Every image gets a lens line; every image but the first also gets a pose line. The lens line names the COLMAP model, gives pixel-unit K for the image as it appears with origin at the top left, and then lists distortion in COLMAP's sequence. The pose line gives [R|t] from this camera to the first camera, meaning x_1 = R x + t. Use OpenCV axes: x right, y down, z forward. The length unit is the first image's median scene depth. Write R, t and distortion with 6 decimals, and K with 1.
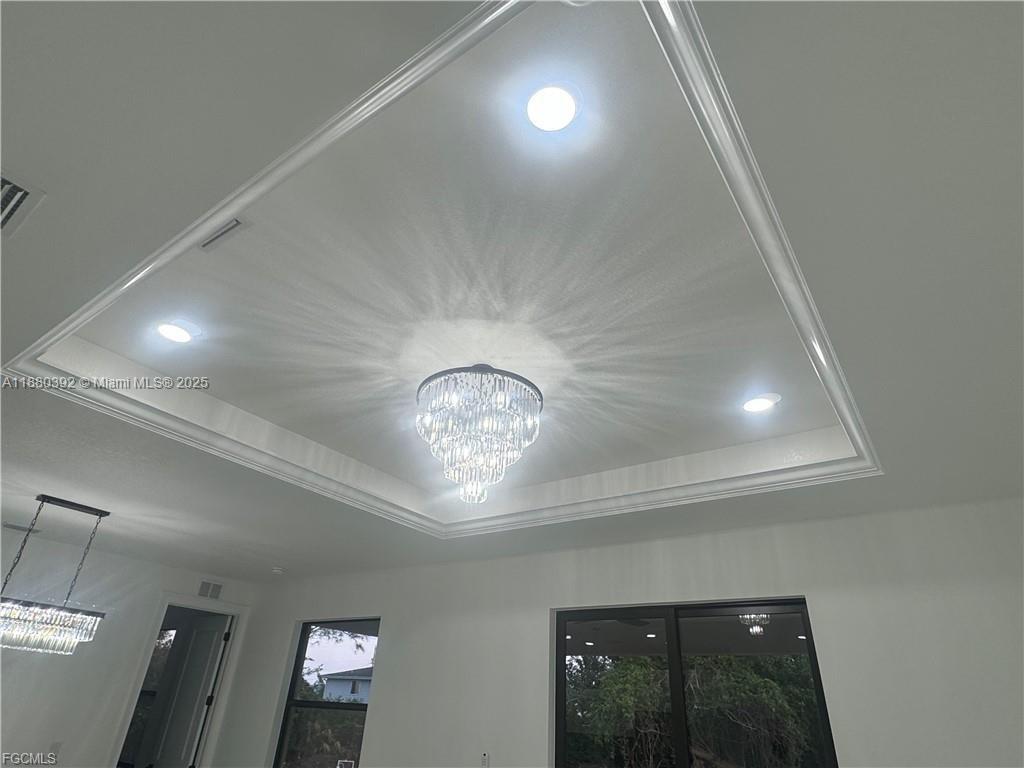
lens RADIAL K [[579.6, 0, 512.0], [0, 579.6, 384.0], [0, 0, 1]] dist [-0.004007, 0.000341]
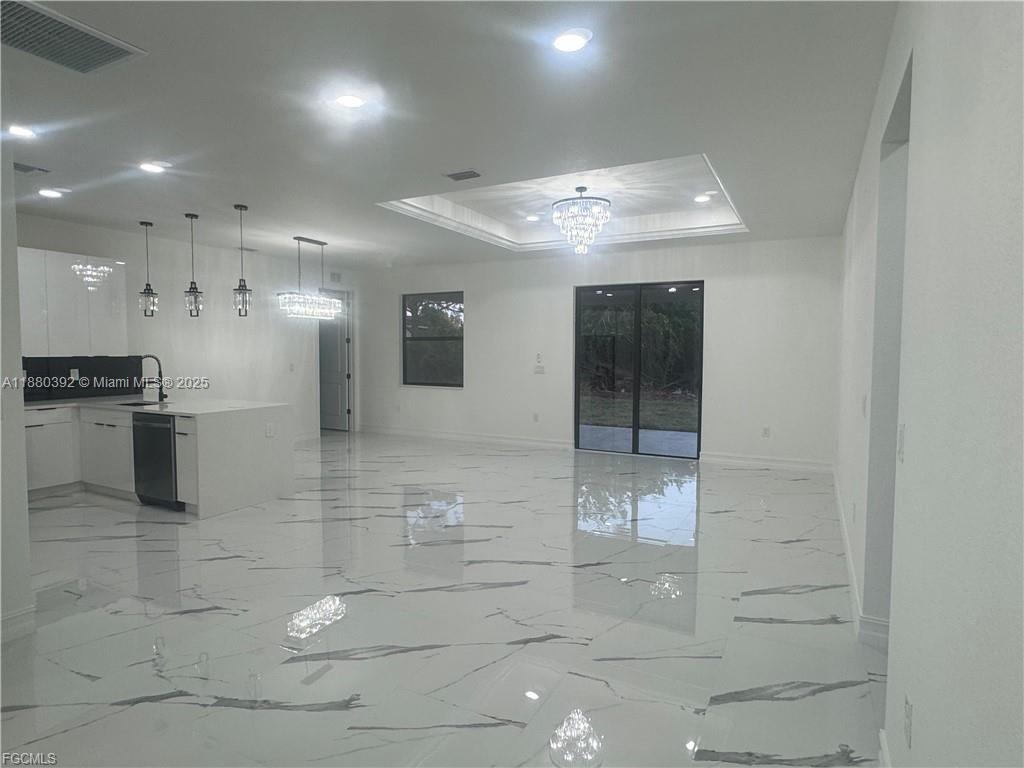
lens RADIAL K [[579.6, 0, 512.0], [0, 579.6, 384.0], [0, 0, 1]] dist [-0.004007, 0.000341]
pose [[0.989887, -0.055769, 0.130437, -0.430168], [-0.024988, 0.836555, 0.547312, -0.403874], [-0.139641, -0.545037, 0.826702, -0.762404]]
